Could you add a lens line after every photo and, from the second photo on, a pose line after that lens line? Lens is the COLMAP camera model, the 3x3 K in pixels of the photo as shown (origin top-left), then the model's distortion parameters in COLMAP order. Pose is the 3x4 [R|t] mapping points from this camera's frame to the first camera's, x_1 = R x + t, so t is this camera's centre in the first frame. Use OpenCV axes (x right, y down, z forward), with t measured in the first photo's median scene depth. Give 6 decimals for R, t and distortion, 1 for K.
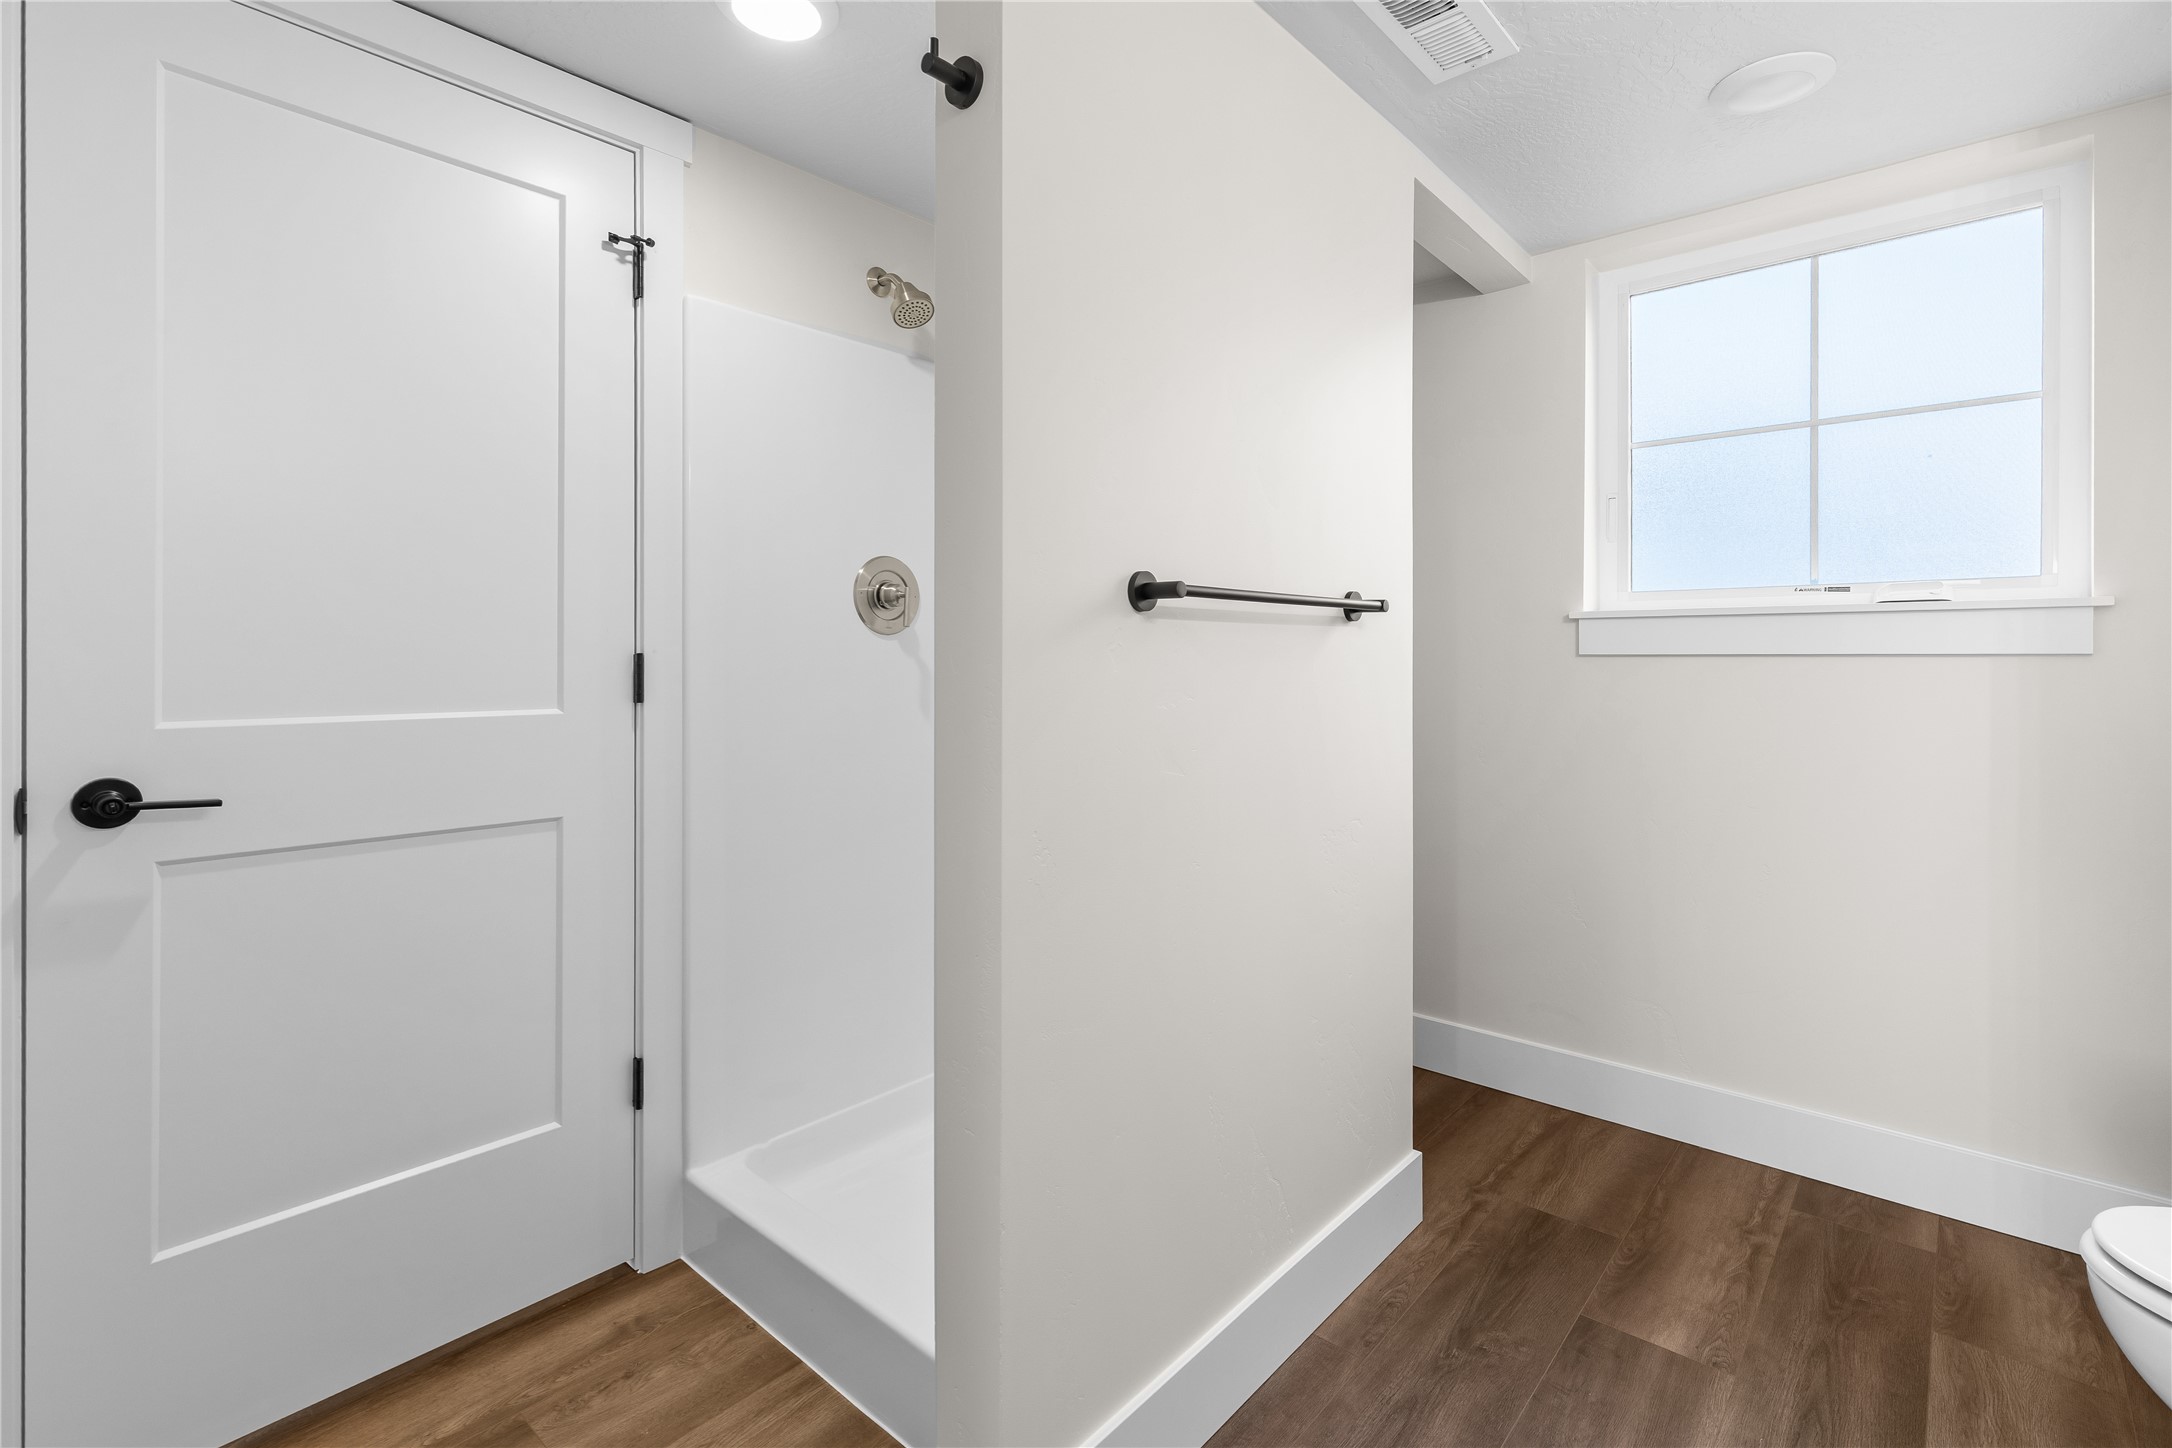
lens RADIAL K [[976.9, 0, 1091.0], [0, 976.9, 651.5], [0, 0, 1]] dist [-0.000254, -0.000198]
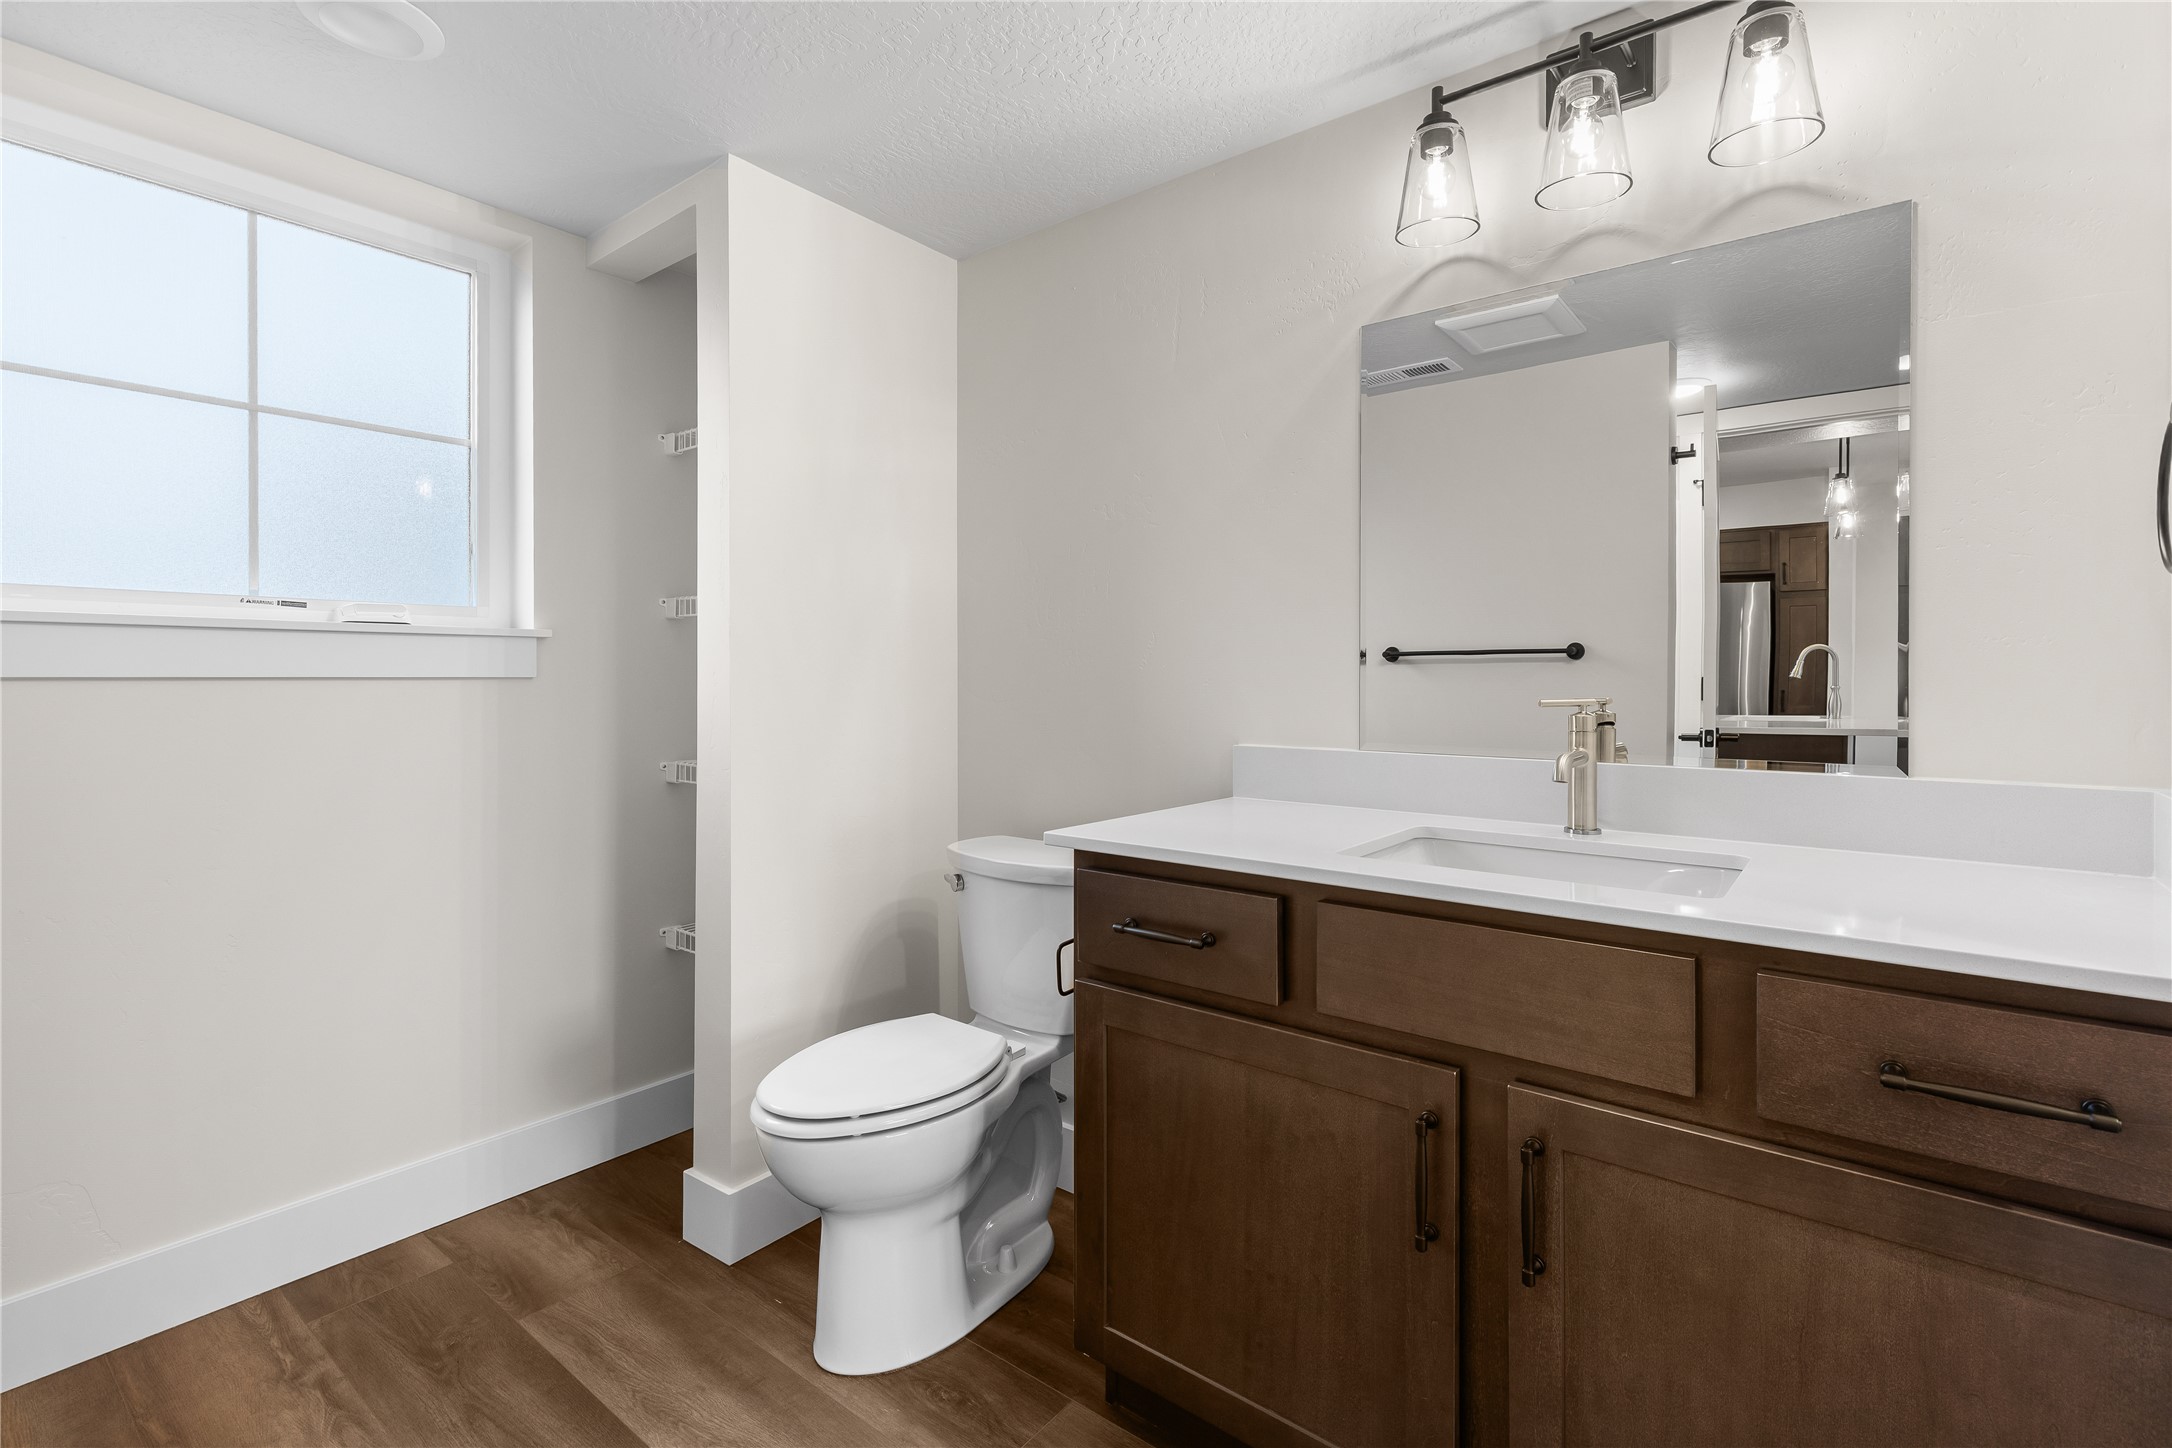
lens RADIAL K [[1003.6, 0, 1090.1], [0, 1003.6, 673.0], [0, 0, 1]] dist [-0.001029, -0.000154]
pose [[-0.068380, 0.001908, 0.997658, -0.220401], [-0.005034, 0.999985, -0.002257, -0.003341], [-0.997647, -0.005176, -0.068370, 0.389909]]
